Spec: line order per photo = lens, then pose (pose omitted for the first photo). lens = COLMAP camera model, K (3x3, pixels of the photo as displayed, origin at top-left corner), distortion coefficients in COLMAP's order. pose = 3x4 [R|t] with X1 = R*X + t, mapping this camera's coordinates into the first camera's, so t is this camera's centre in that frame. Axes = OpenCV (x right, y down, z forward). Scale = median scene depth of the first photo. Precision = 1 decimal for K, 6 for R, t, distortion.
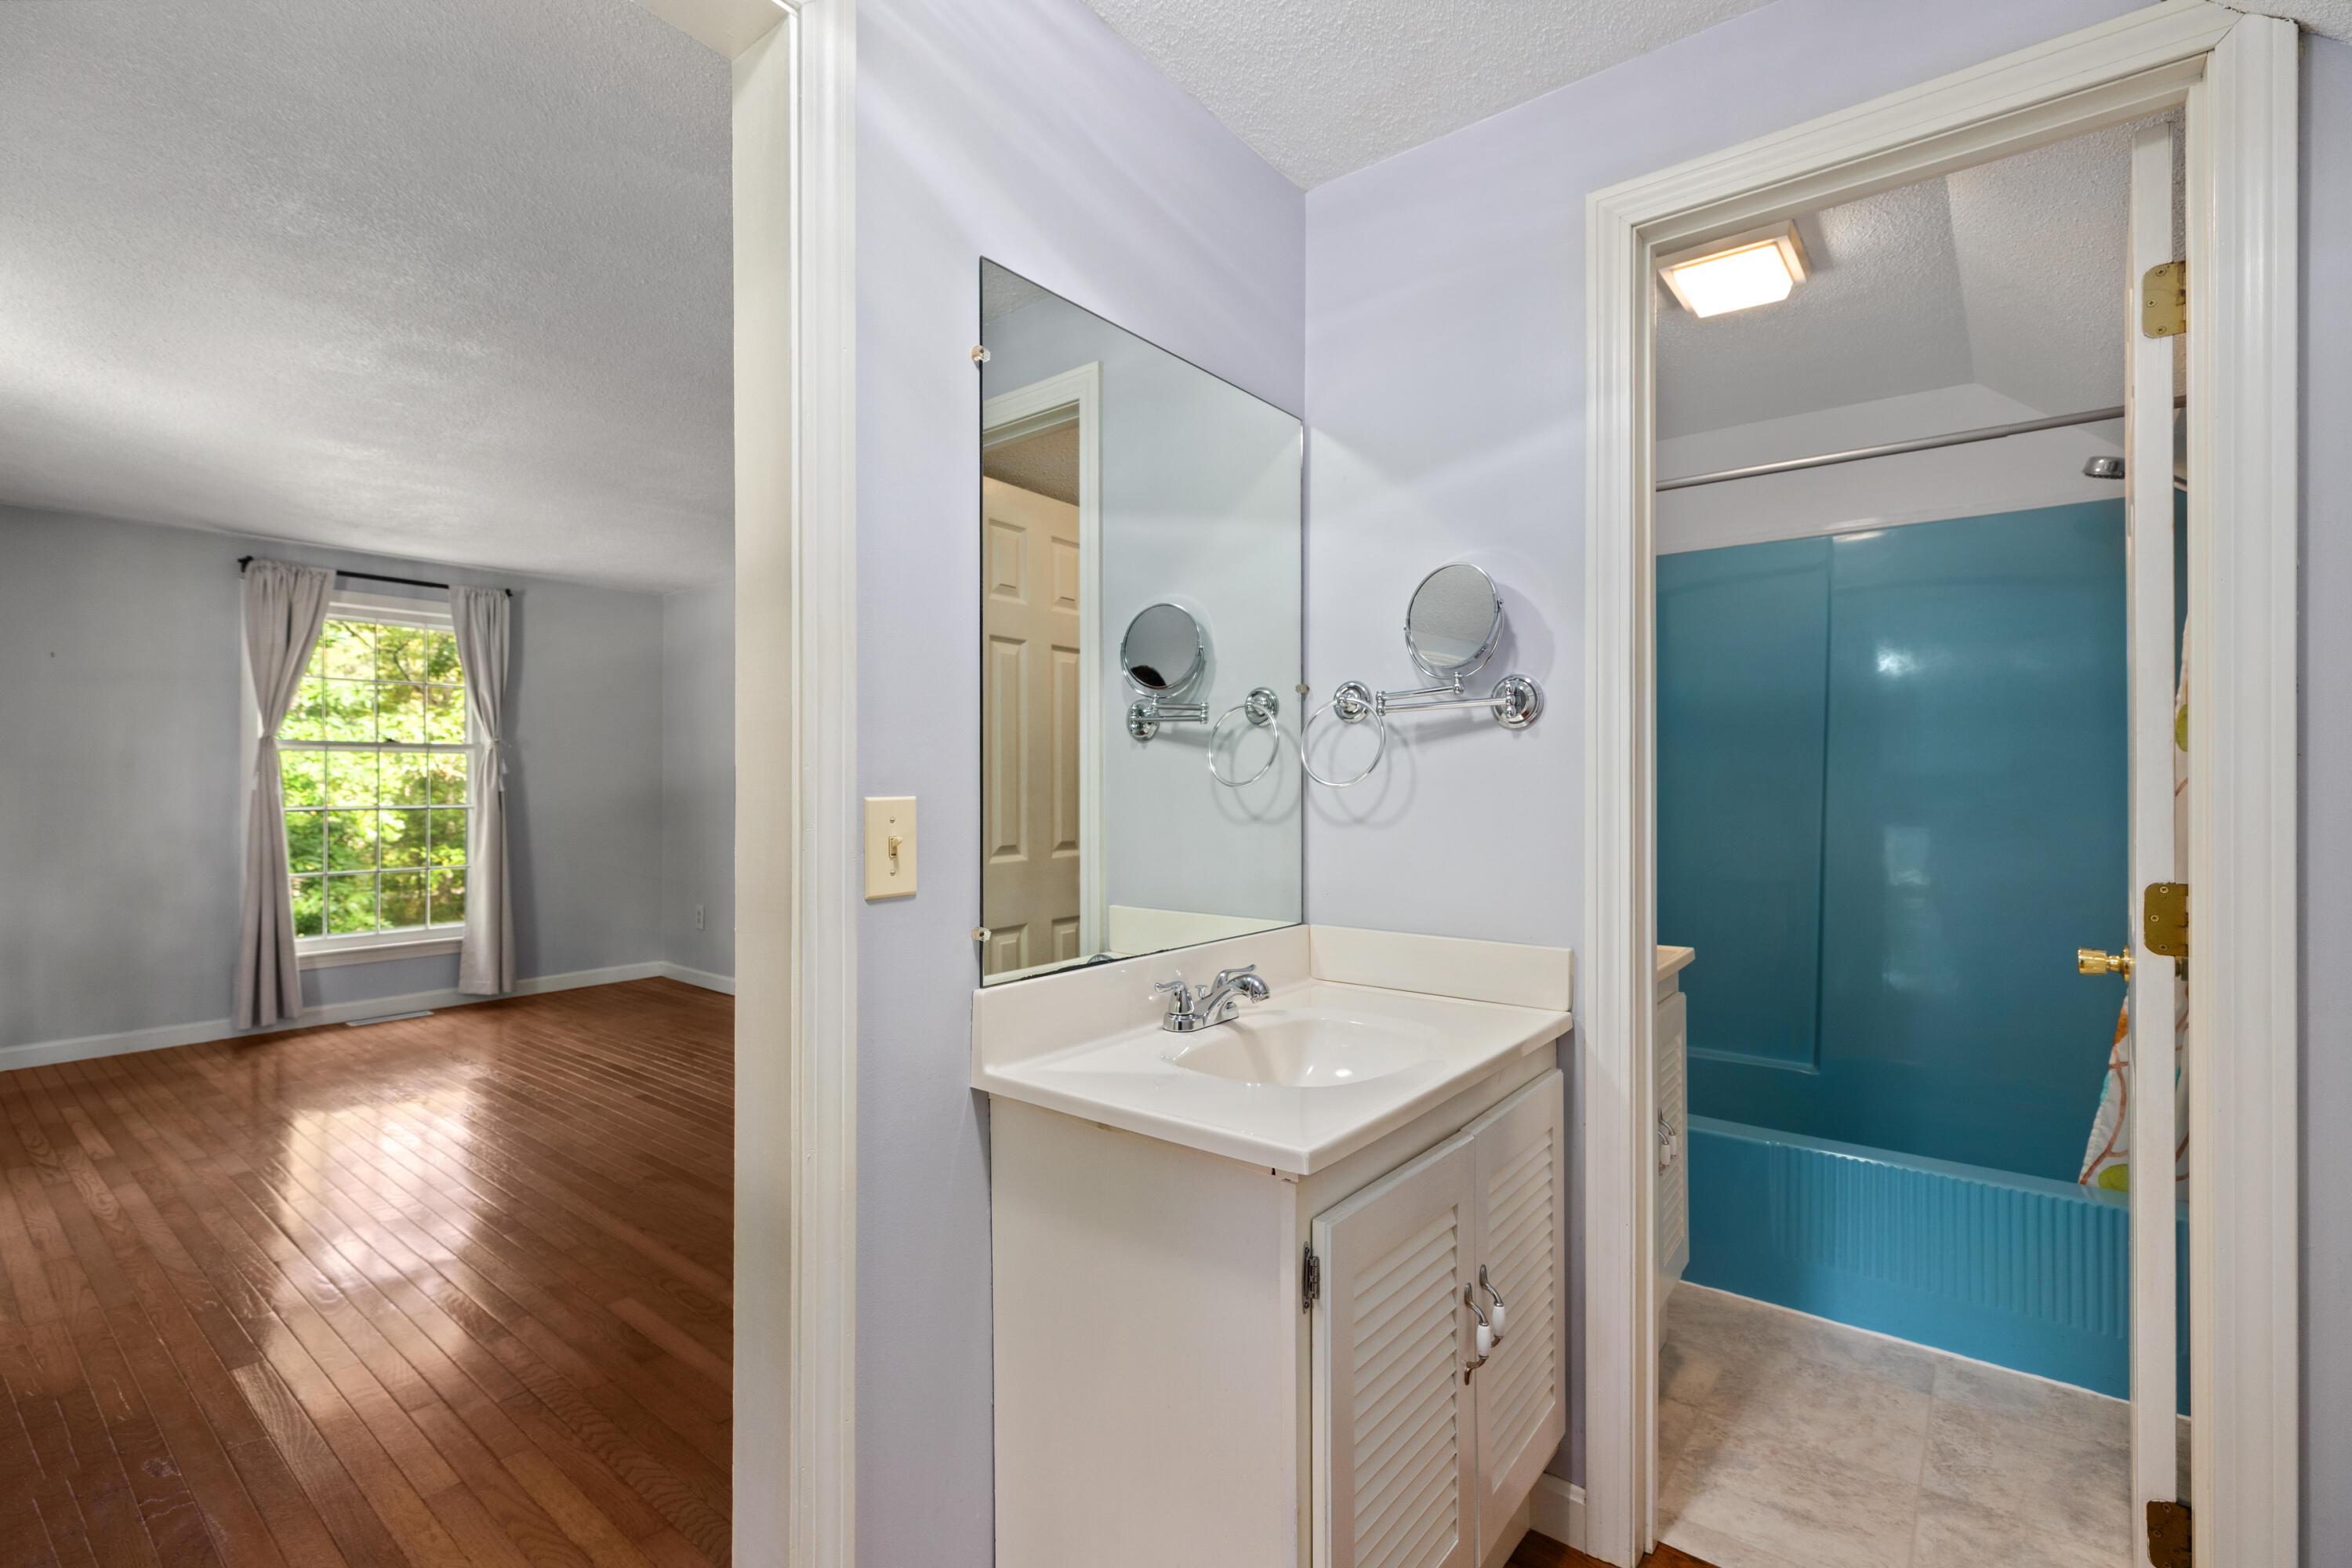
lens RADIAL K [[1061.6, 0, 1171.2], [0, 1061.6, 780.2], [0, 0, 1]] dist [0.002534, 0.000082]
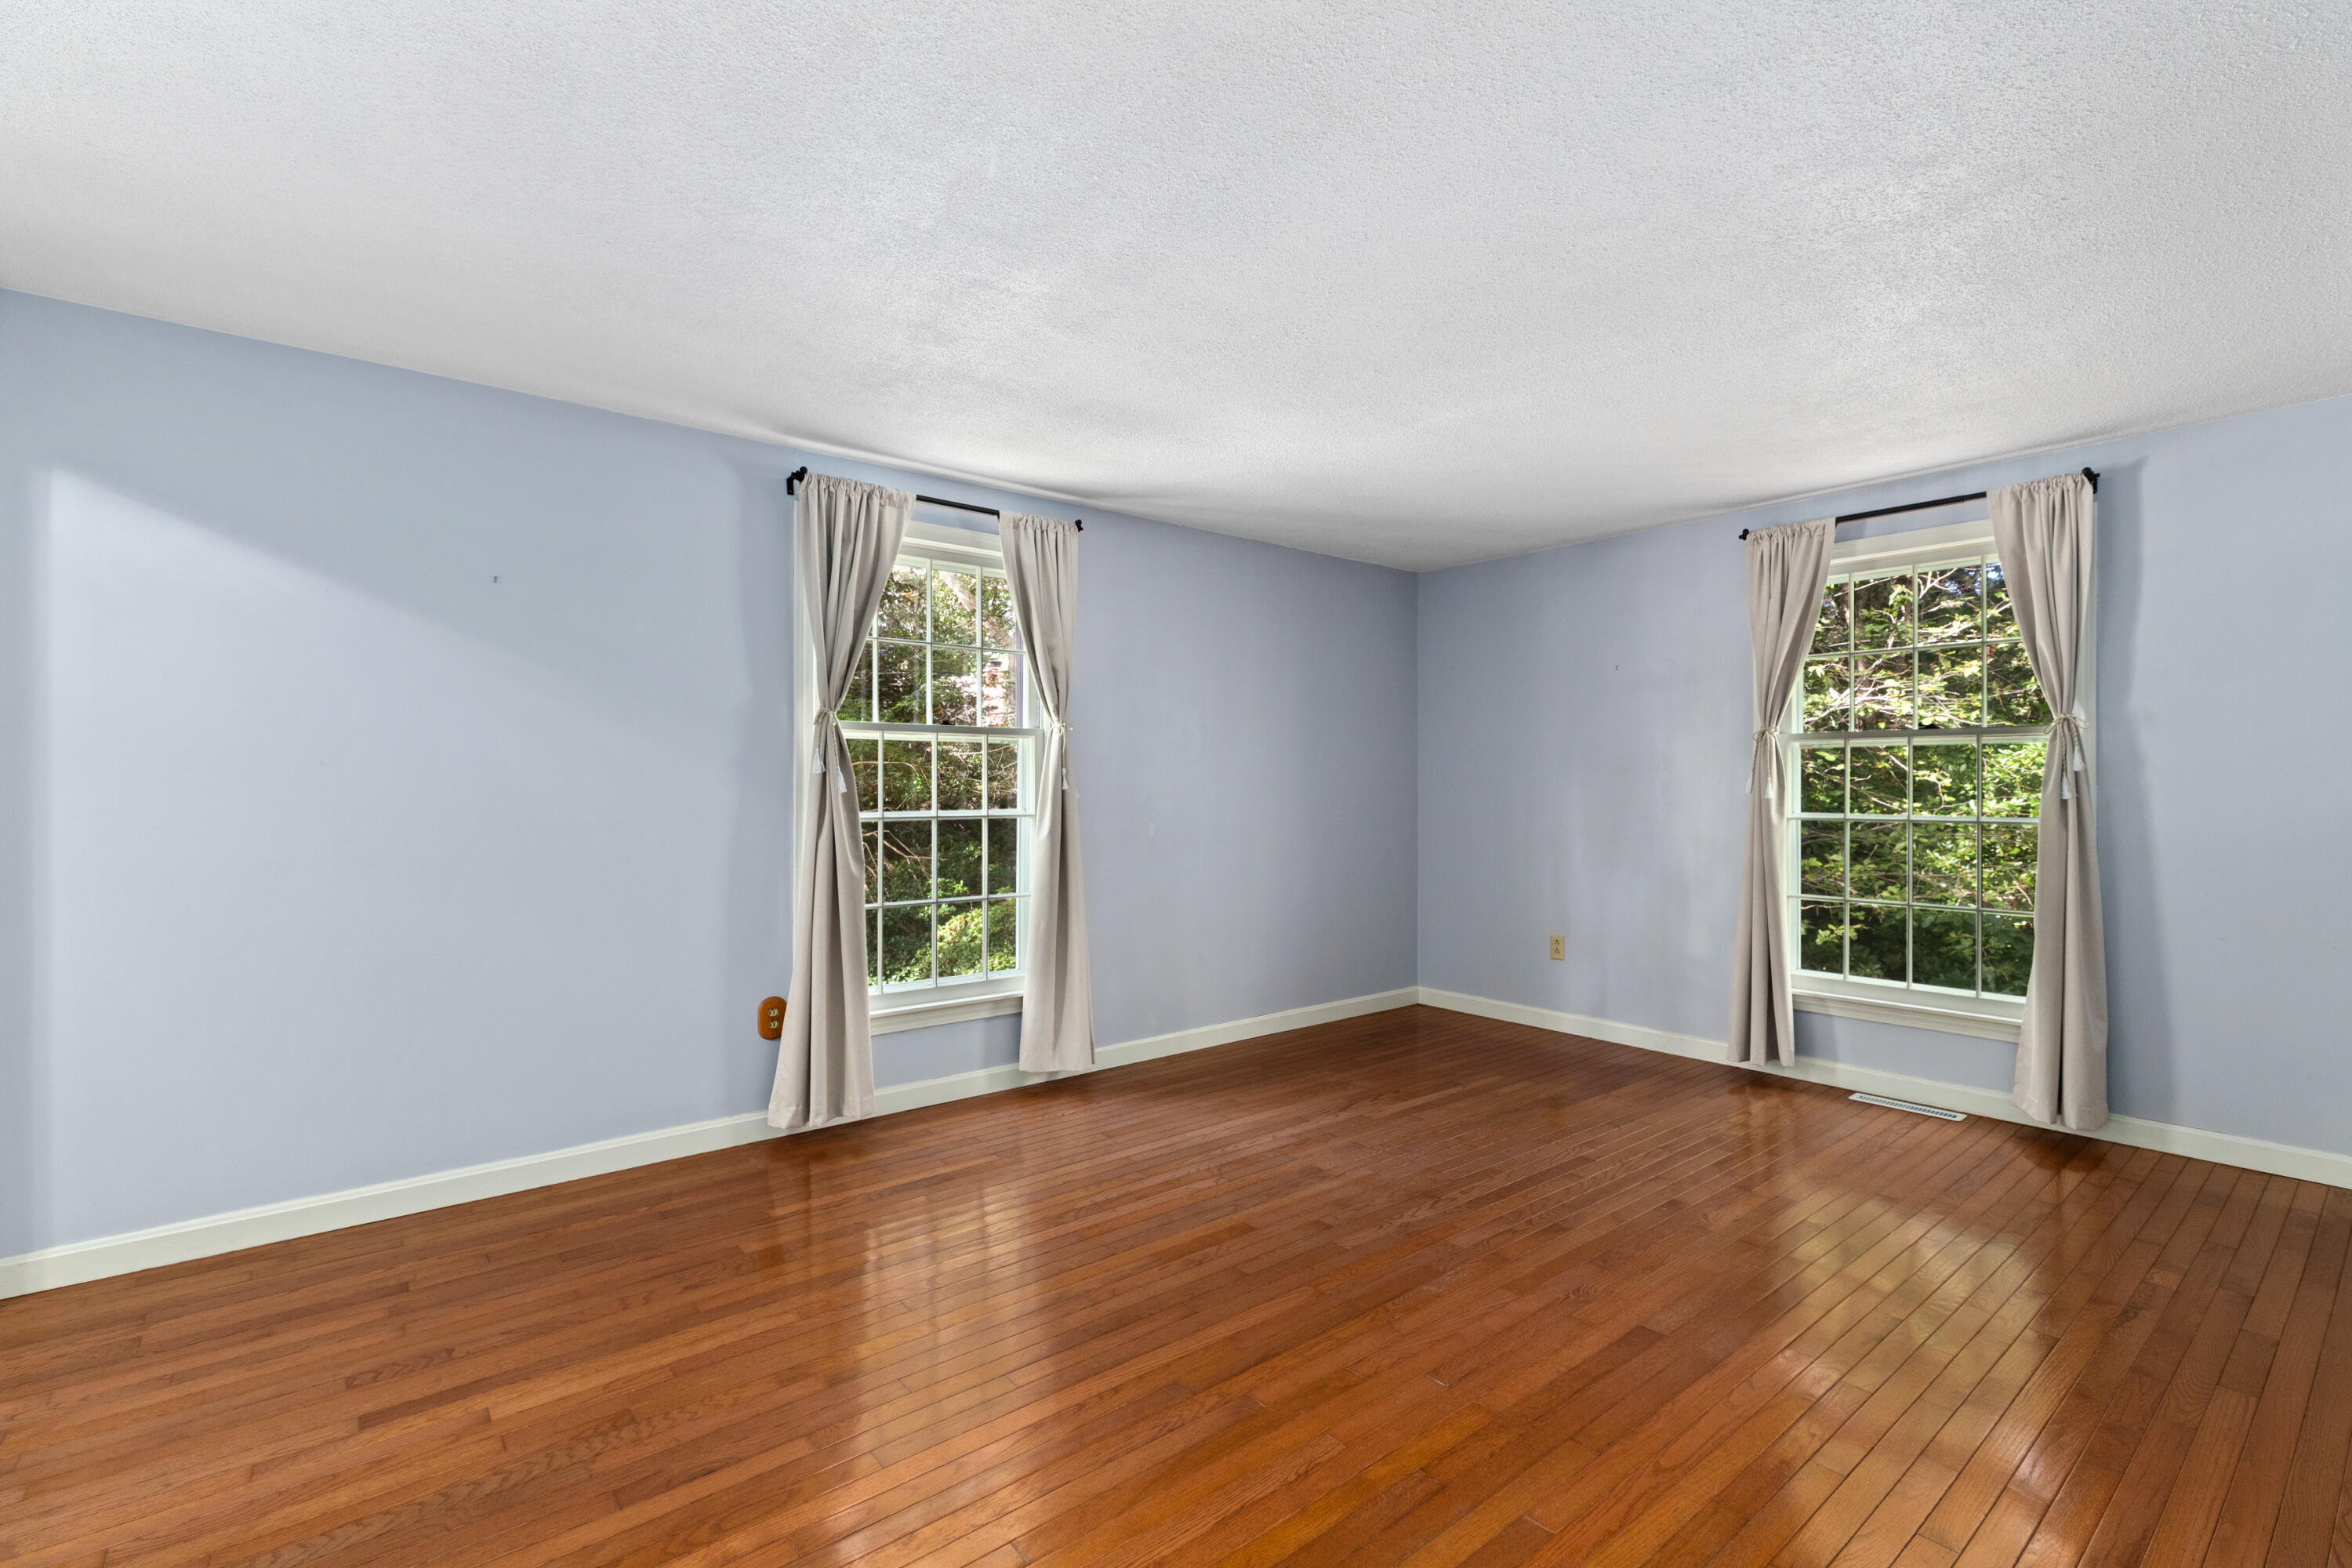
lens RADIAL K [[1061.6, 0, 1172.7], [0, 1061.6, 778.7], [0, 0, 1]] dist [0.002534, 0.000082]
pose [[-0.208214, -0.000086, -0.978083, 0.097354], [-0.002011, 0.999998, 0.000341, -0.001919], [0.978081, 0.002038, -0.208214, 0.712771]]
